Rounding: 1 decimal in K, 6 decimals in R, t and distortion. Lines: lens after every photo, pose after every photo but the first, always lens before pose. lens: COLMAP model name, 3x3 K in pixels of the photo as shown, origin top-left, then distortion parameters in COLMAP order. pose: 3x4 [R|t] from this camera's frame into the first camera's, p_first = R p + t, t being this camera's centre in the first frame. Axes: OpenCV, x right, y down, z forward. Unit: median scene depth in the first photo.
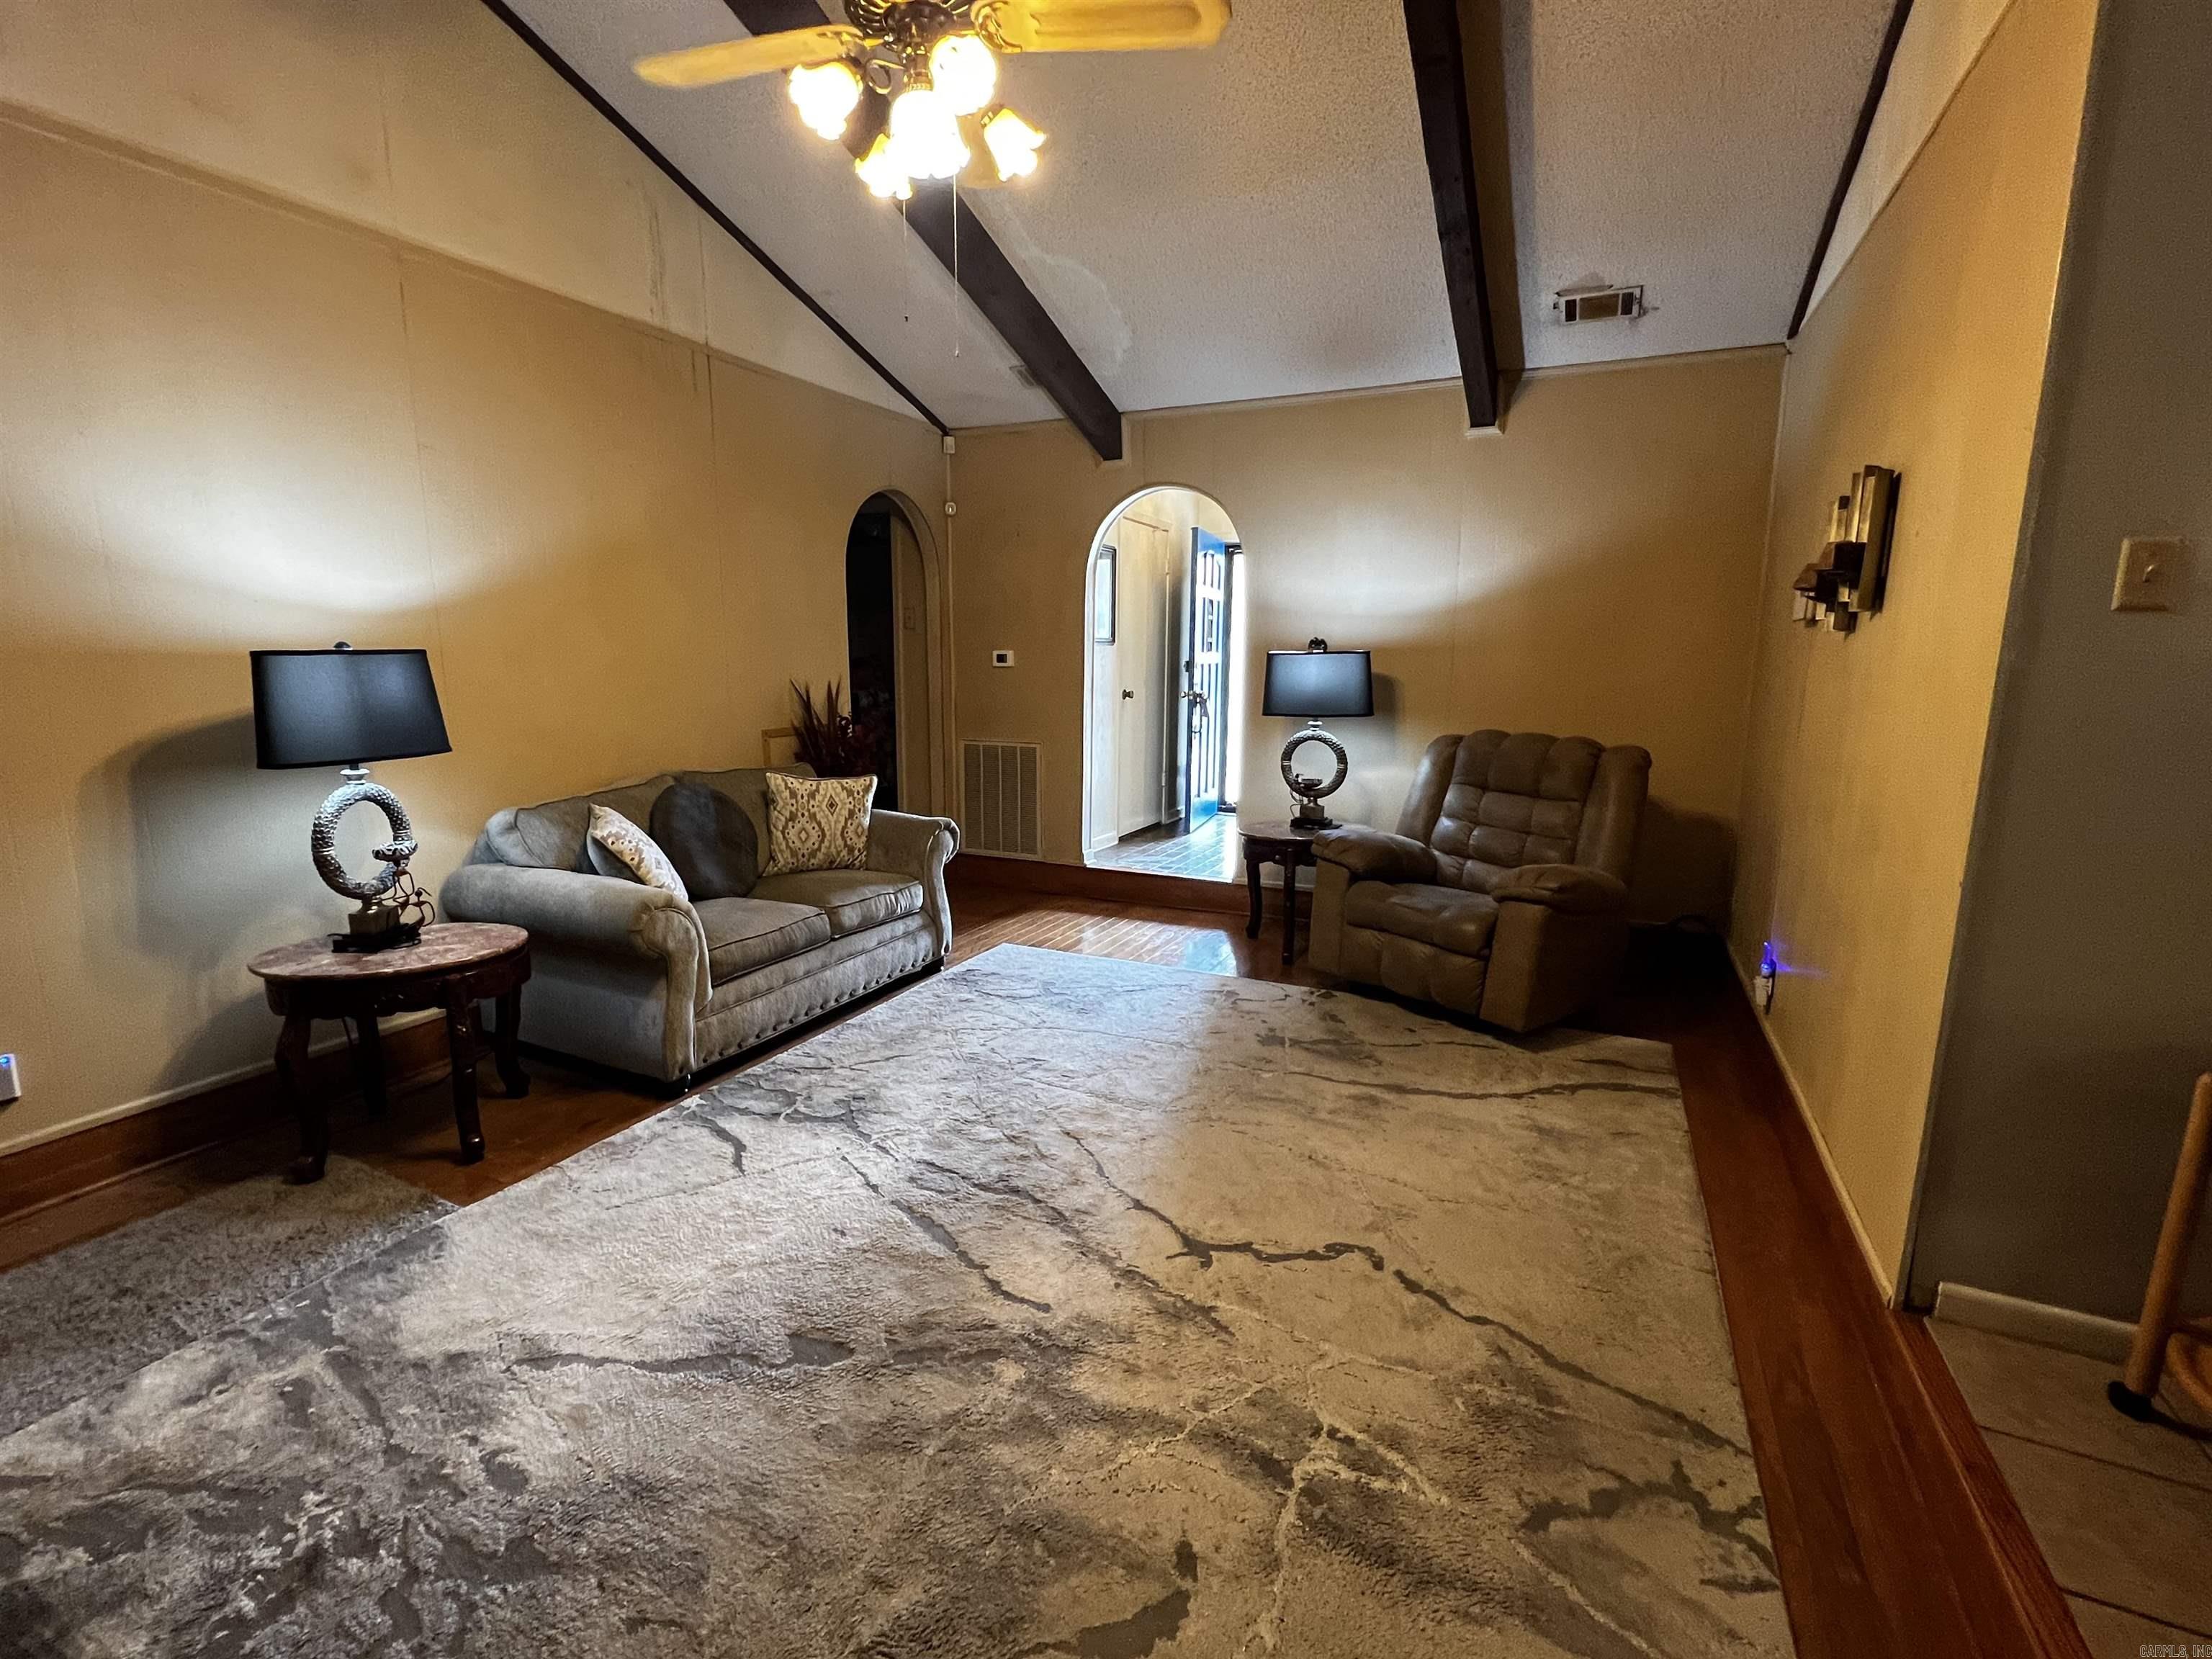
lens RADIAL K [[990.3, 0, 1096.9], [0, 990.3, 827.0], [0, 0, 1]] dist [-0.005491, 0.000993]
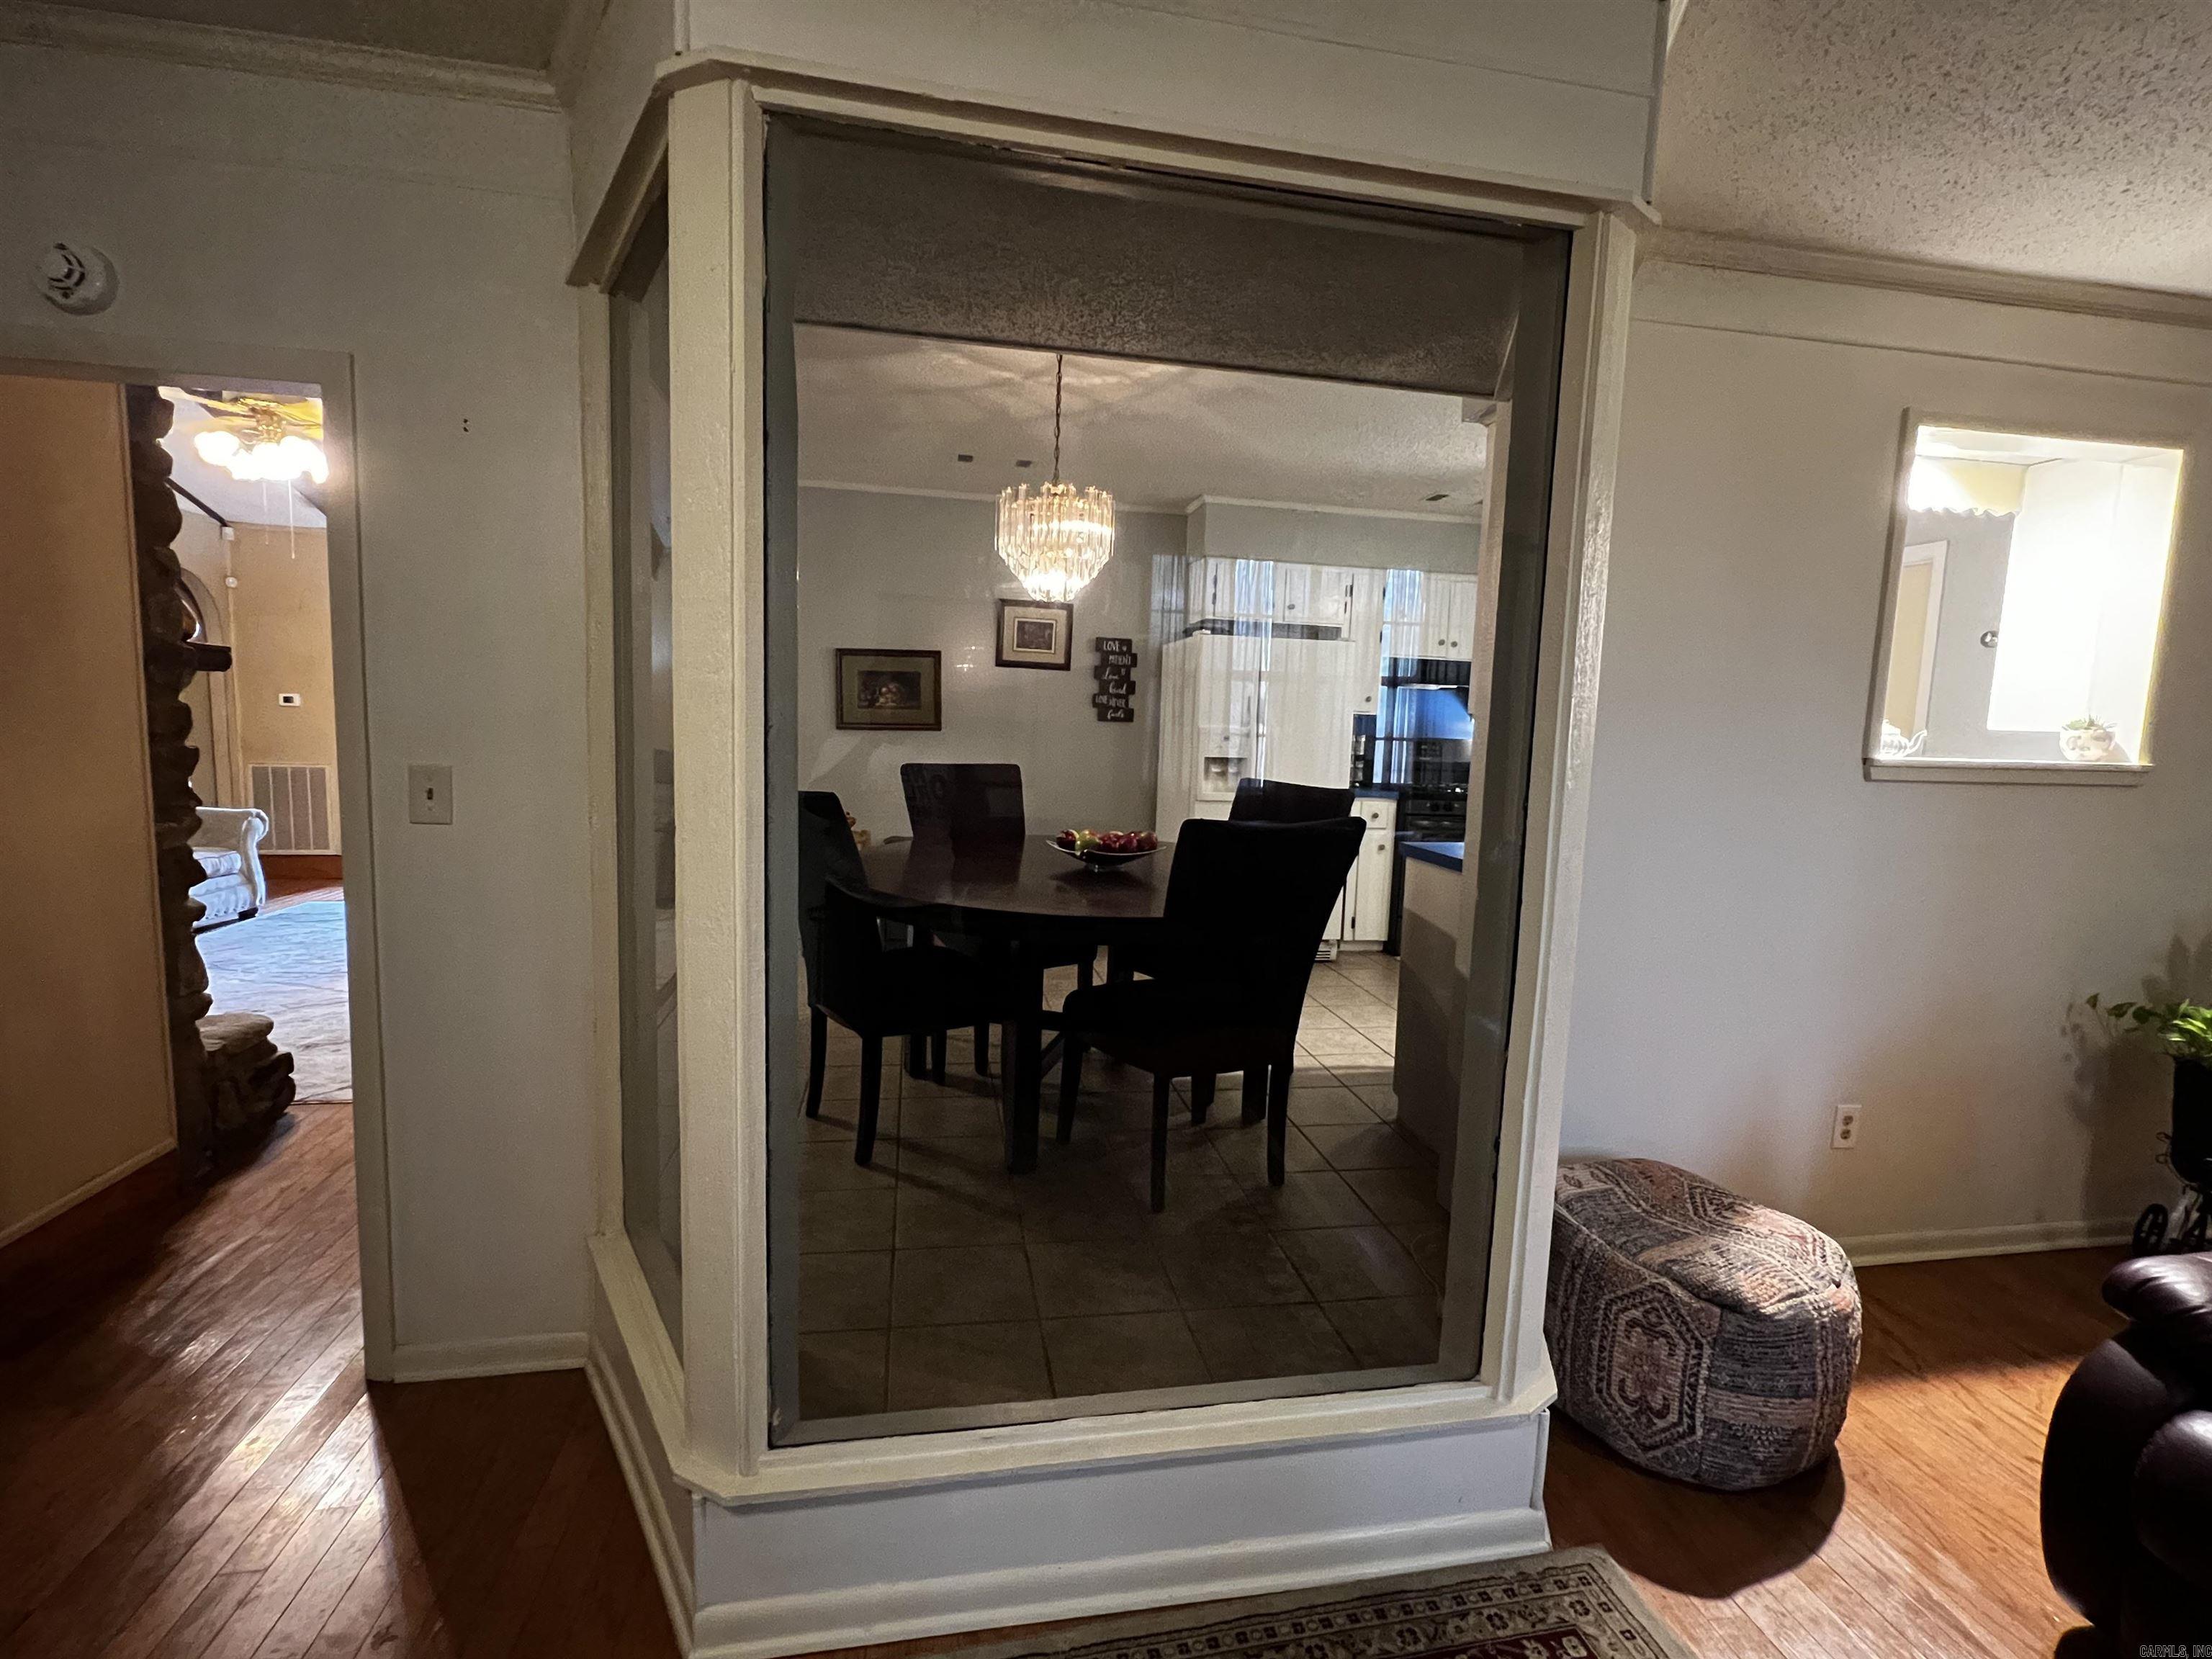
lens RADIAL K [[990.3, 0, 1099.5], [0, 990.3, 826.3], [0, 0, 1]] dist [-0.005491, 0.000993]
pose [[0.807200, -0.044443, 0.588603, -0.013948], [0.073949, 0.996919, -0.026138, 0.232020], [-0.585628, 0.064625, 0.808000, -1.415976]]
